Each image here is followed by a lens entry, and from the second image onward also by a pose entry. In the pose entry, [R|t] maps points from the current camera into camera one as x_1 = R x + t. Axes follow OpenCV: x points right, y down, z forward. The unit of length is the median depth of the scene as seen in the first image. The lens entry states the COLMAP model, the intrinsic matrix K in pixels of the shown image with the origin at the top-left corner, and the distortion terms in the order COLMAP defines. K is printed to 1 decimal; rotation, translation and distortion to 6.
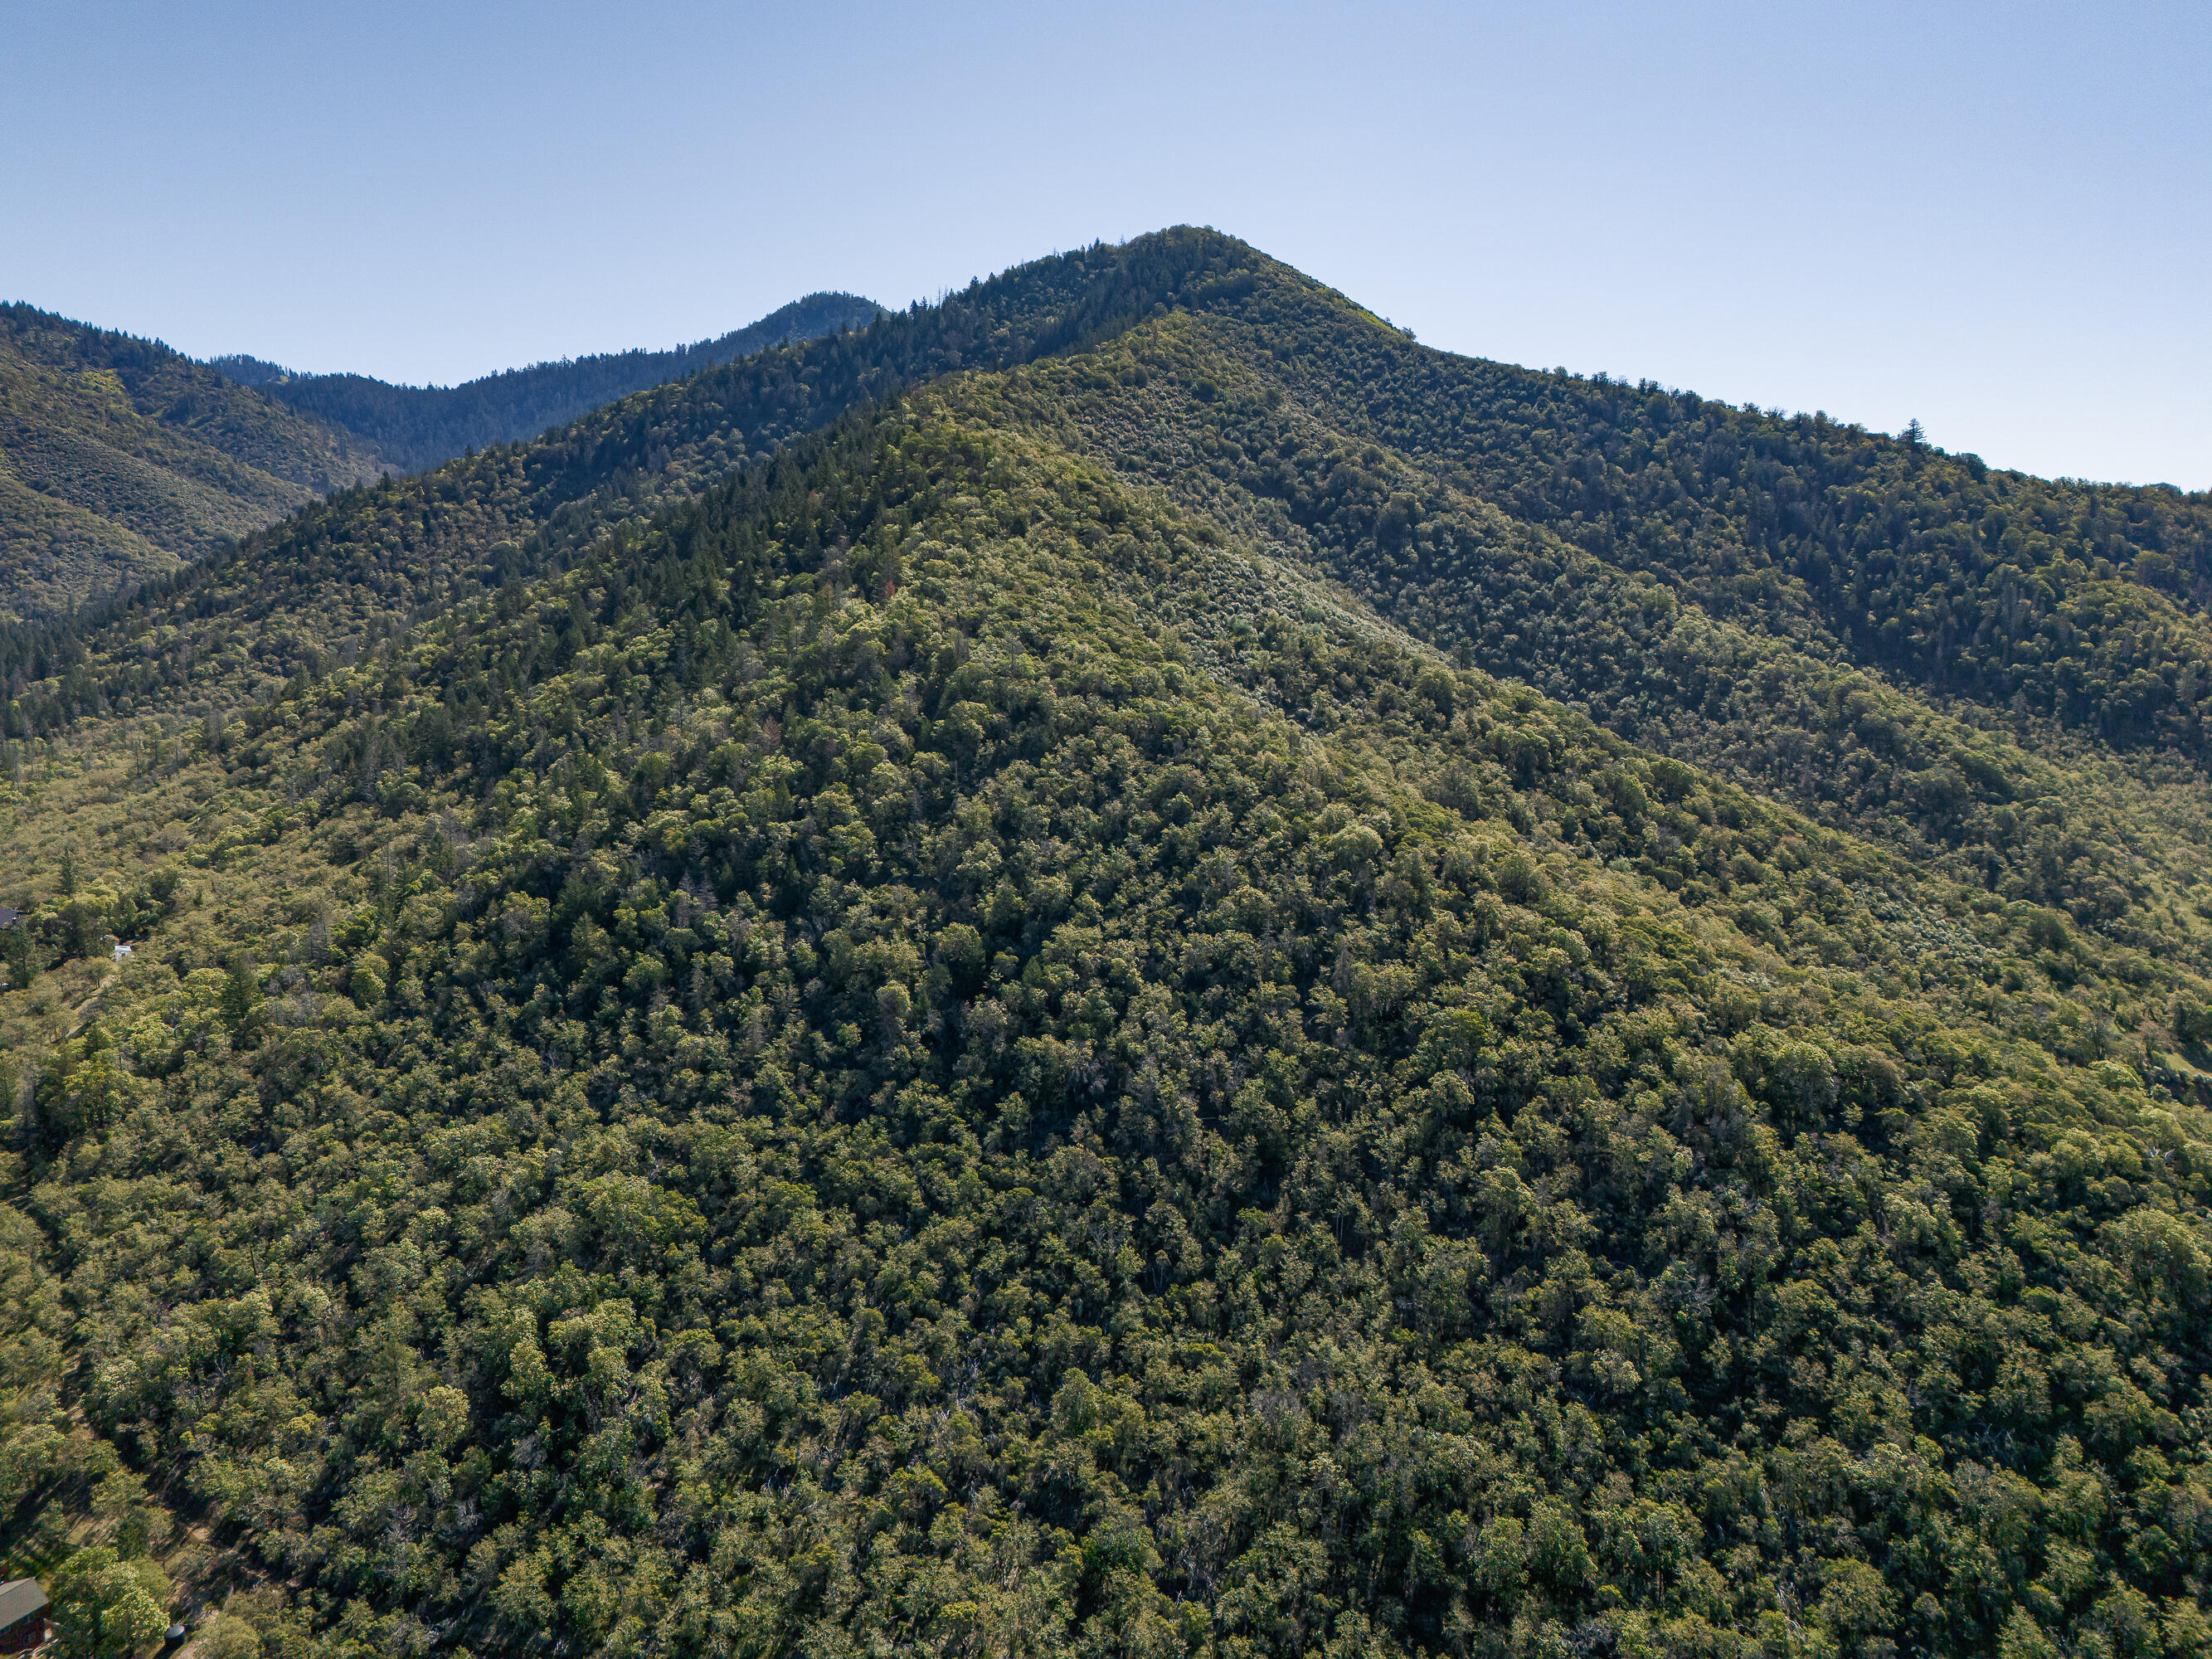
lens RADIAL K [[1610.2, 0, 1100.8], [0, 1610.2, 828.7], [0, 0, 1]] dist [0.078822, -0.076276]
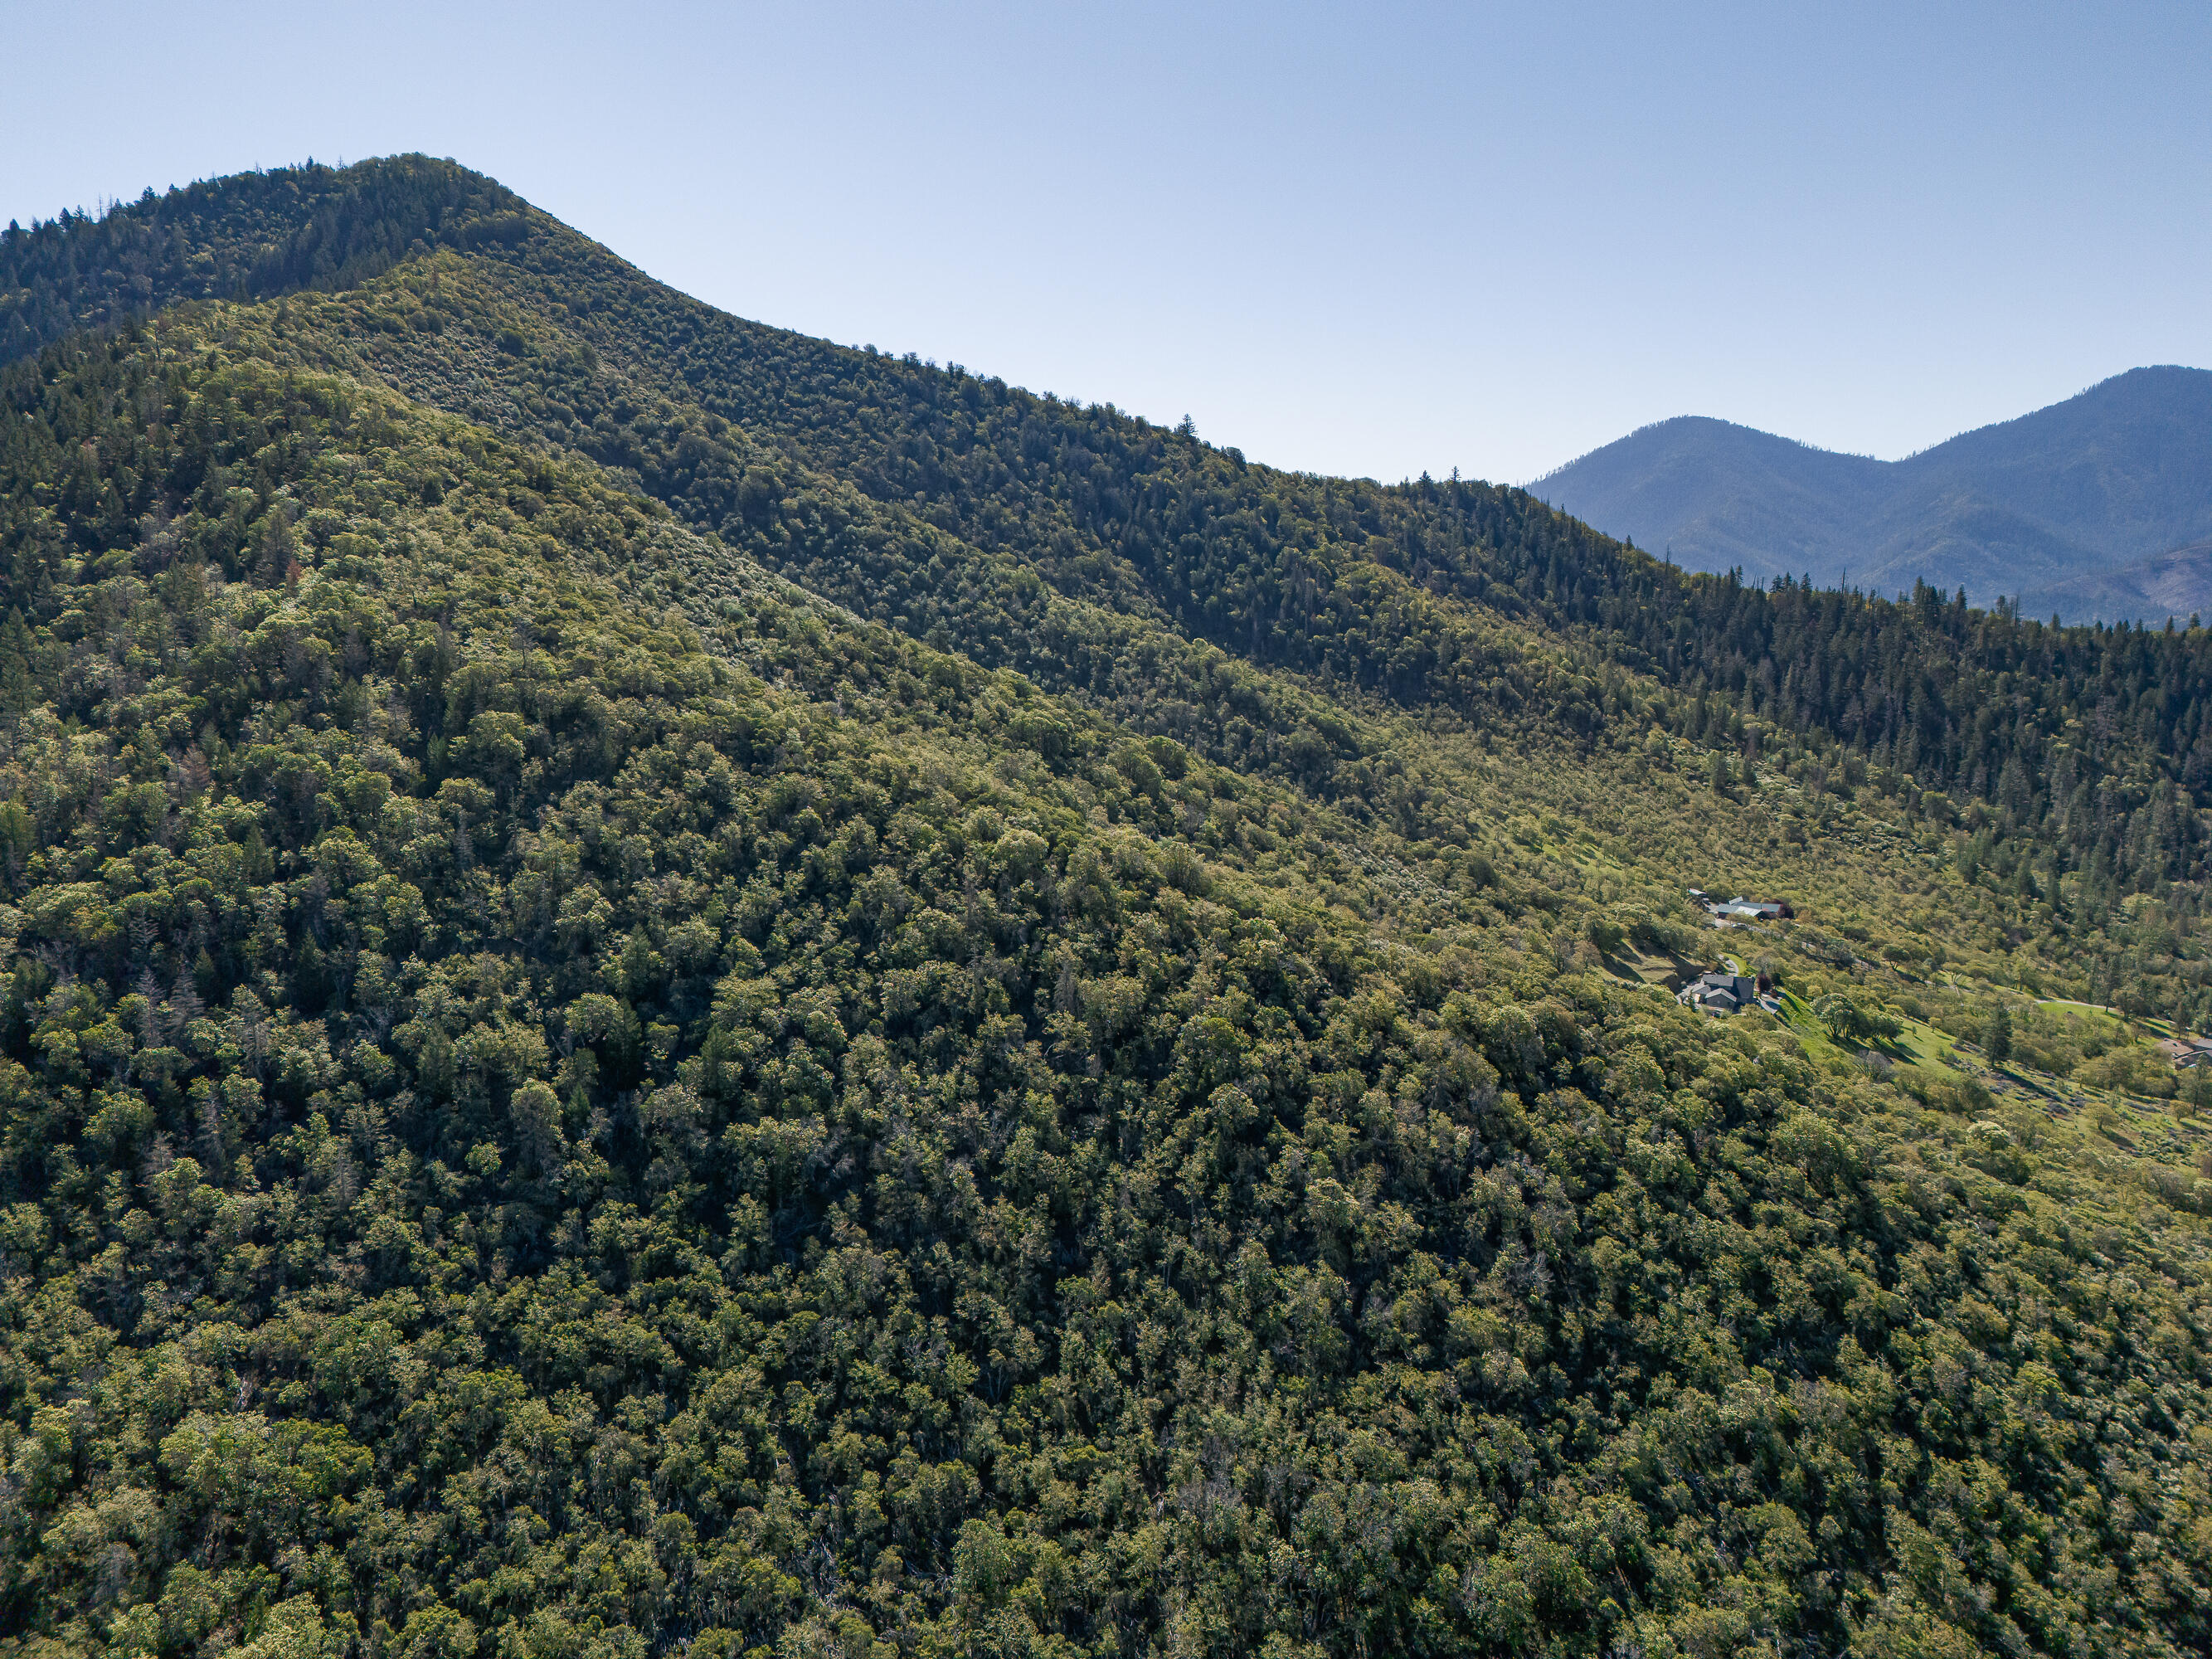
lens RADIAL K [[1610.2, 0, 1100.6], [0, 1610.2, 835.4], [0, 0, 1]] dist [0.078822, -0.076276]
pose [[0.884785, -0.081692, 0.458783, -0.154268], [0.074009, 0.996652, 0.034736, -0.019021], [-0.460085, 0.003221, 0.887869, 0.116650]]
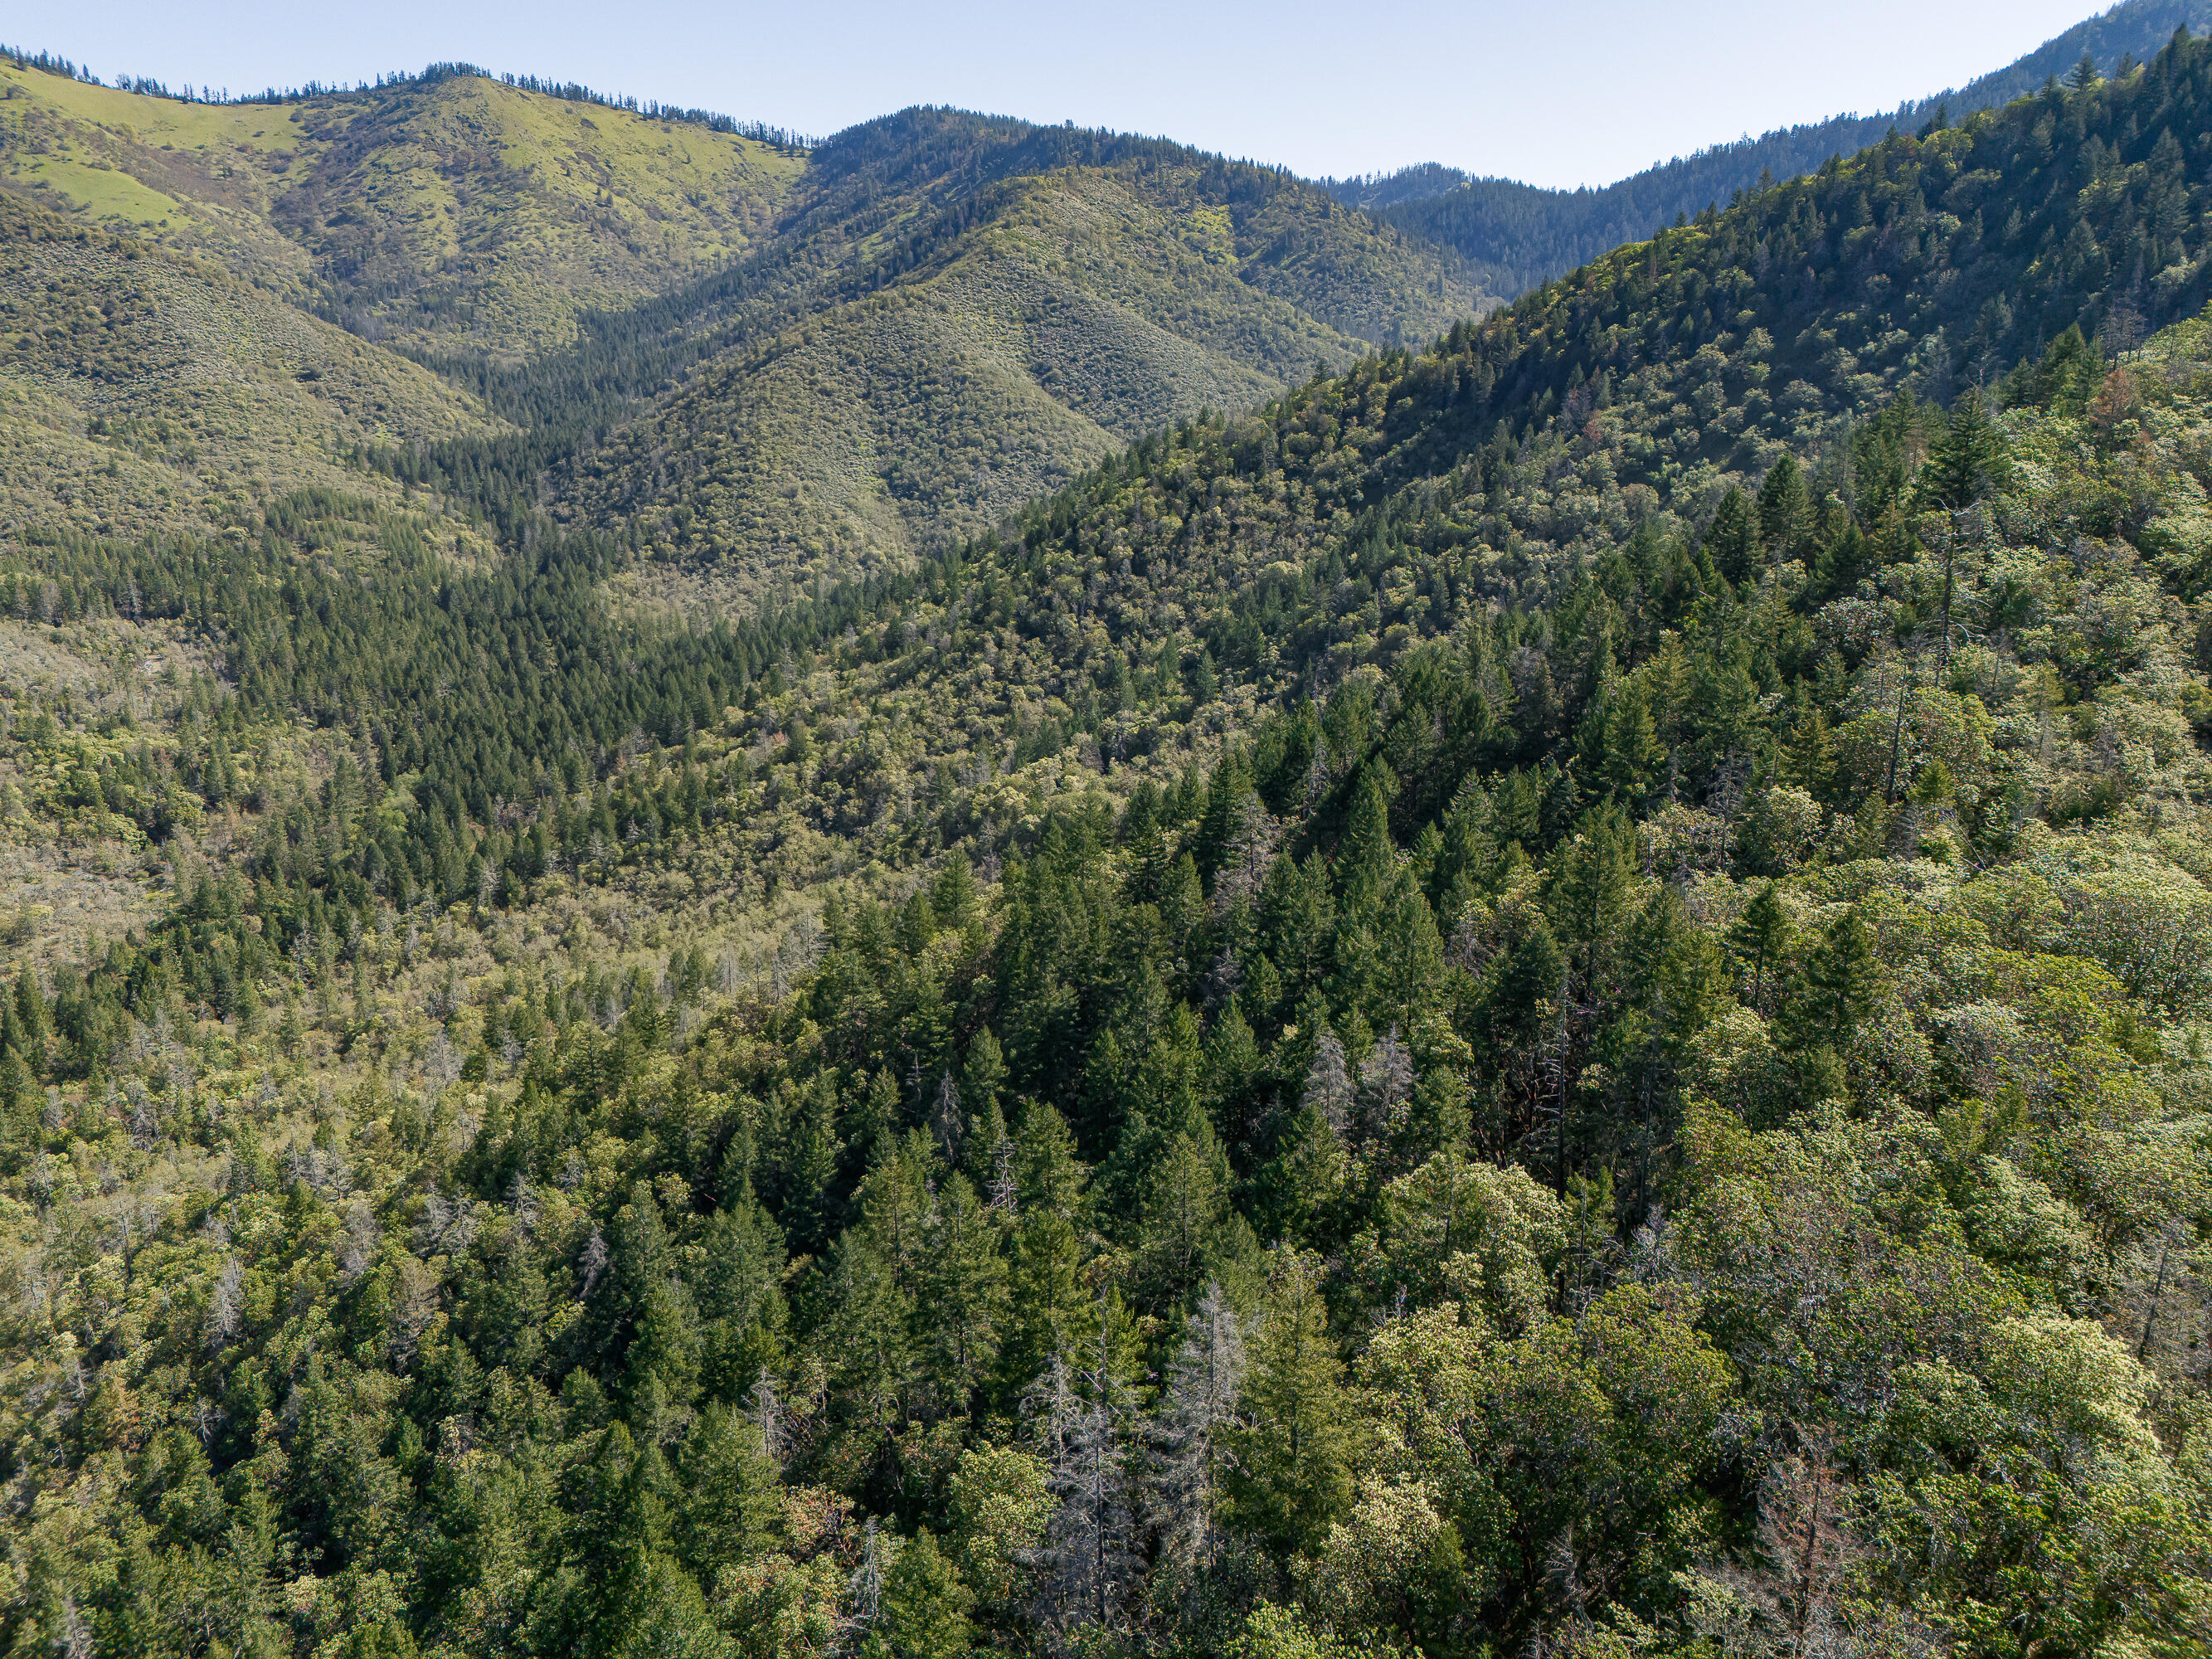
lens RADIAL K [[1610.2, 0, 1104.0], [0, 1610.2, 821.7], [0, 0, 1]] dist [0.078822, -0.076276]
pose [[0.761011, 0.174310, -0.624883, -0.105500], [-0.096700, 0.982945, 0.156425, -0.372430], [0.641492, -0.058615, 0.764888, 1.157061]]
